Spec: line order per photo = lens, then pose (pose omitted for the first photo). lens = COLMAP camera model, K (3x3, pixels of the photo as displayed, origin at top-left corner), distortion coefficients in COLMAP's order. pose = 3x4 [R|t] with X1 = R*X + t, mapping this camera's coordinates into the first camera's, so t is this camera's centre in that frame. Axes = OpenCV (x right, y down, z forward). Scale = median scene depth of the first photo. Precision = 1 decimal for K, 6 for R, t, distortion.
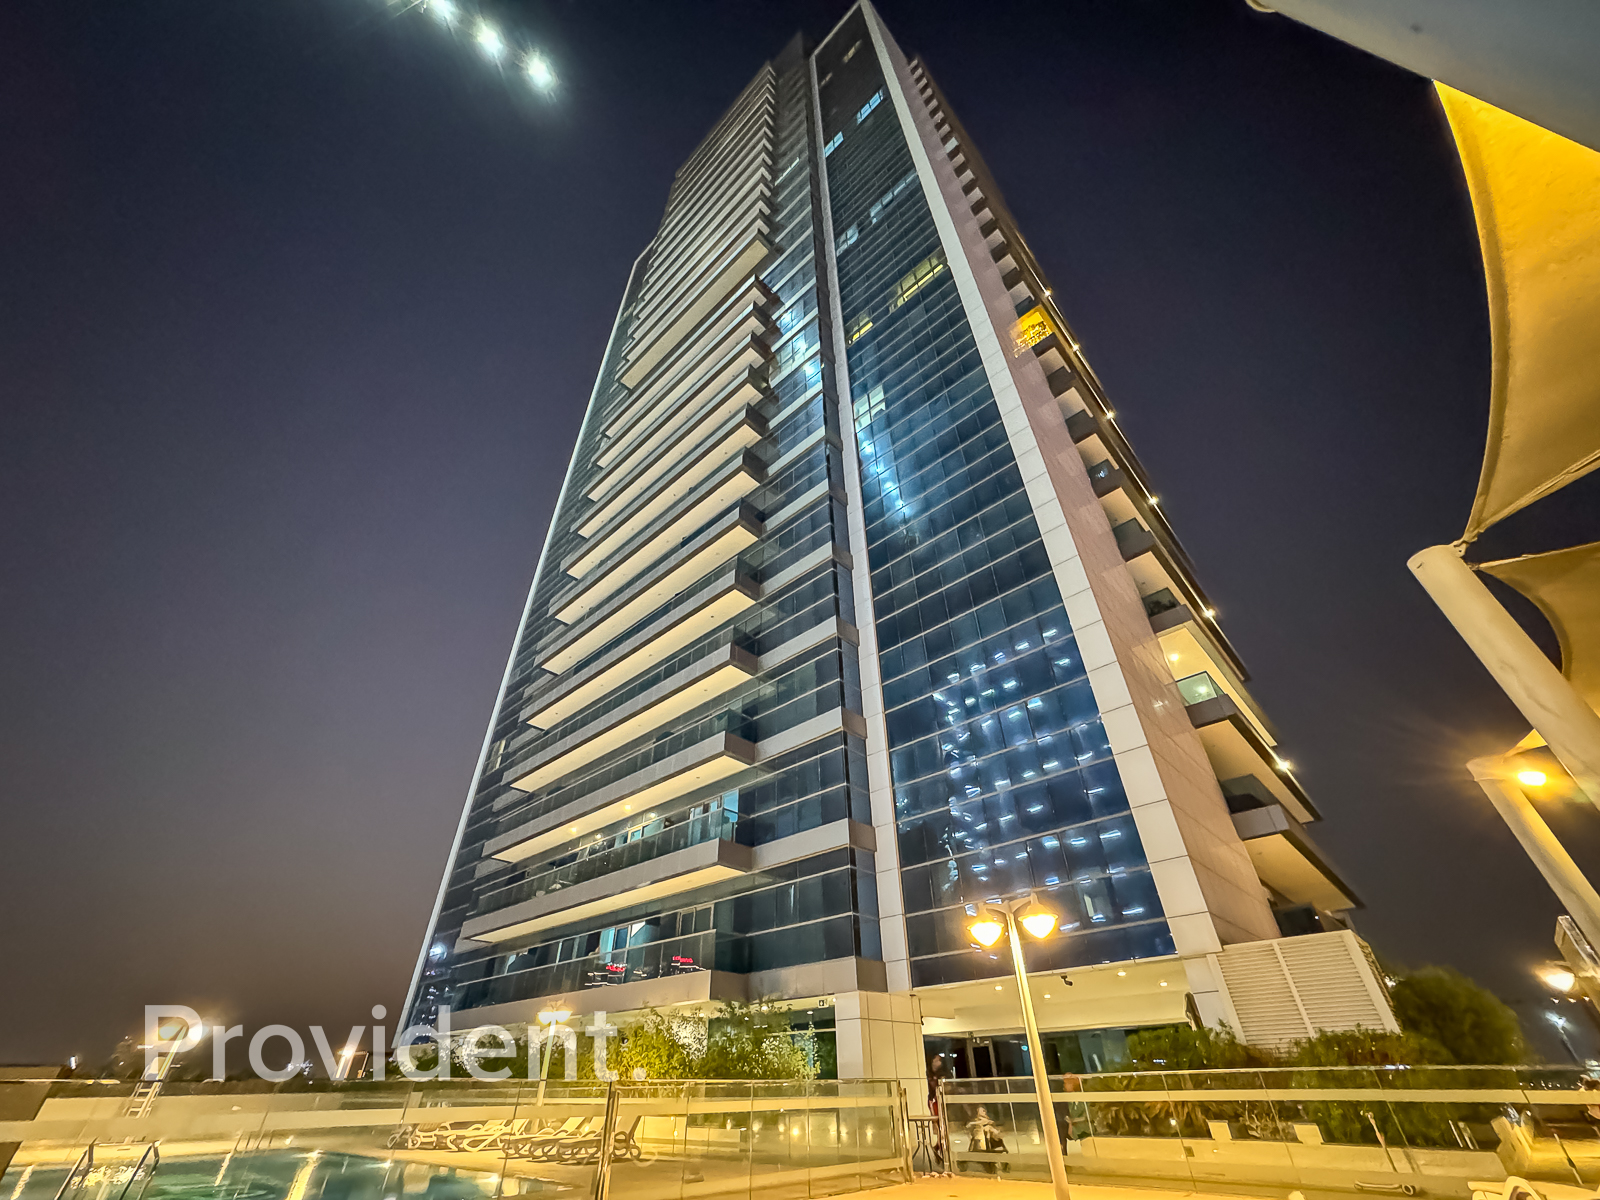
lens RADIAL K [[652.9, 0, 797.9], [0, 652.9, 615.2], [0, 0, 1]] dist [0.000941, 0.000494]
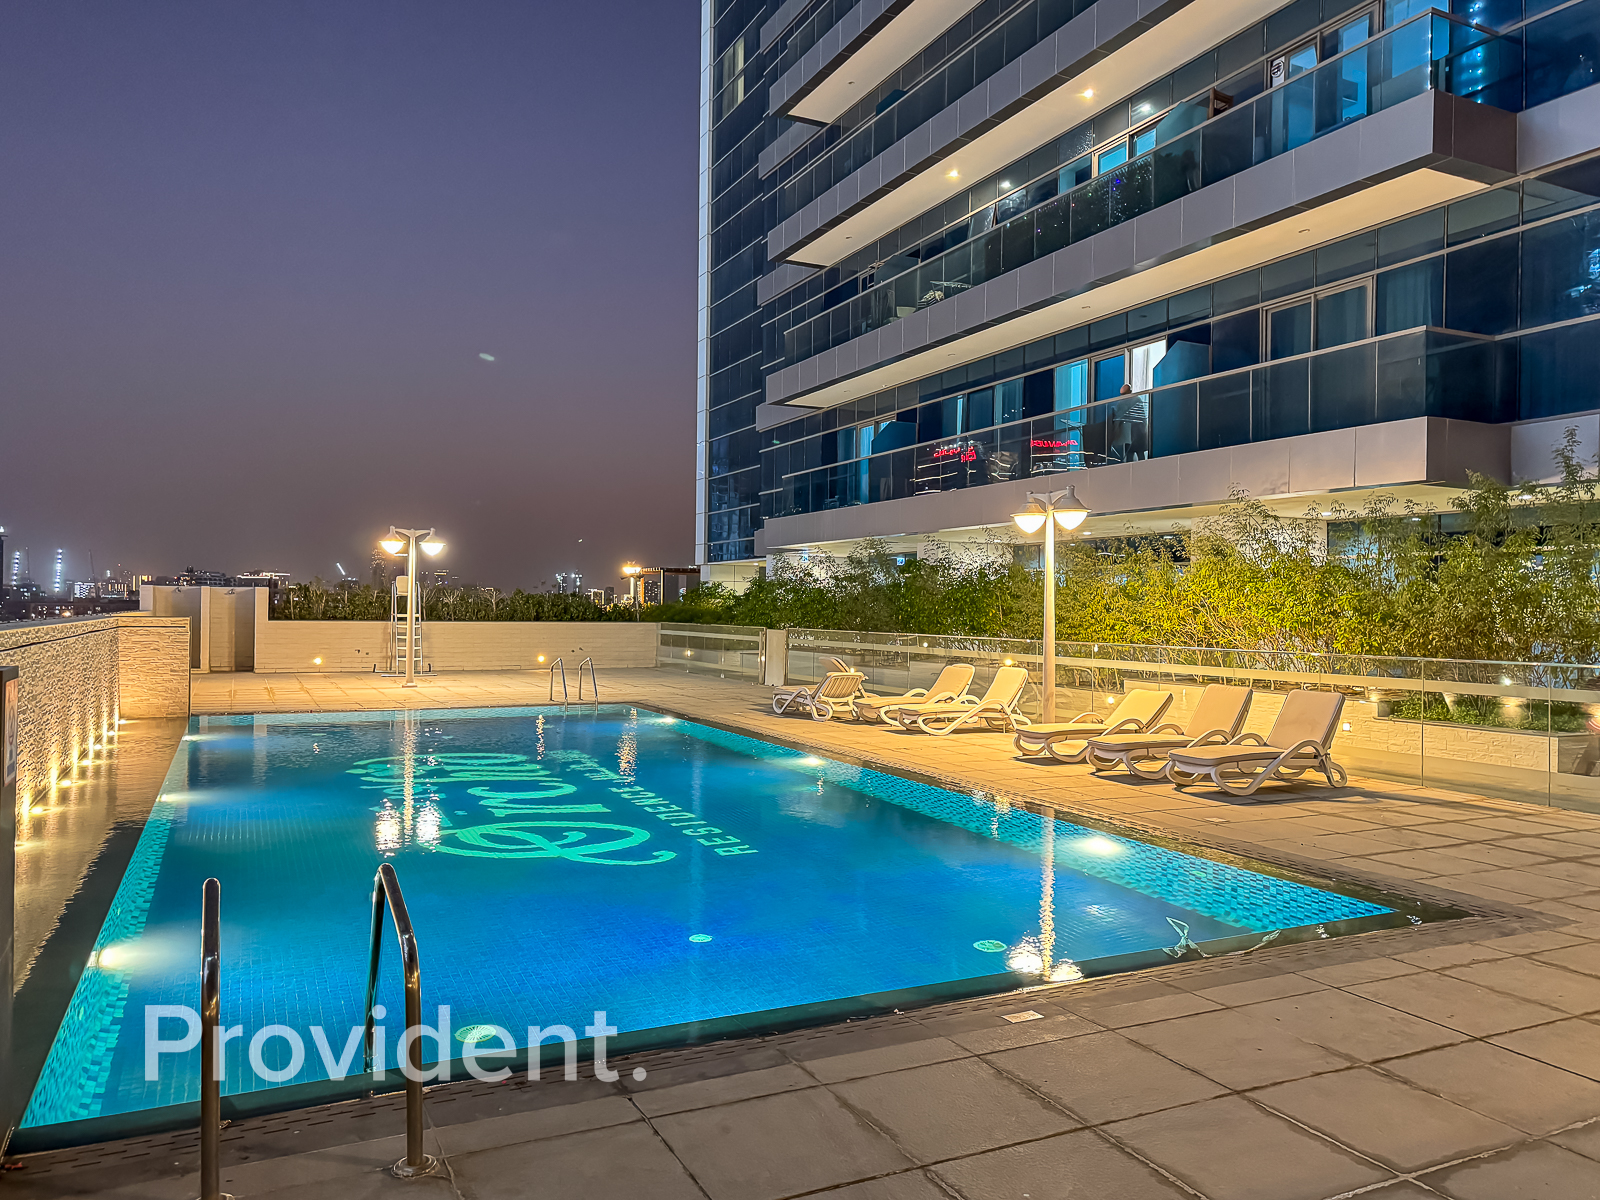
lens RADIAL K [[1153.0, 0, 795.5], [0, 1153.0, 603.1], [0, 0, 1]] dist [0.053509, -0.000404]
pose [[0.934637, 0.016073, -0.355240, -0.163597], [0.193664, 0.814828, 0.546398, 0.114313], [0.298242, -0.579480, 0.758455, 0.184873]]
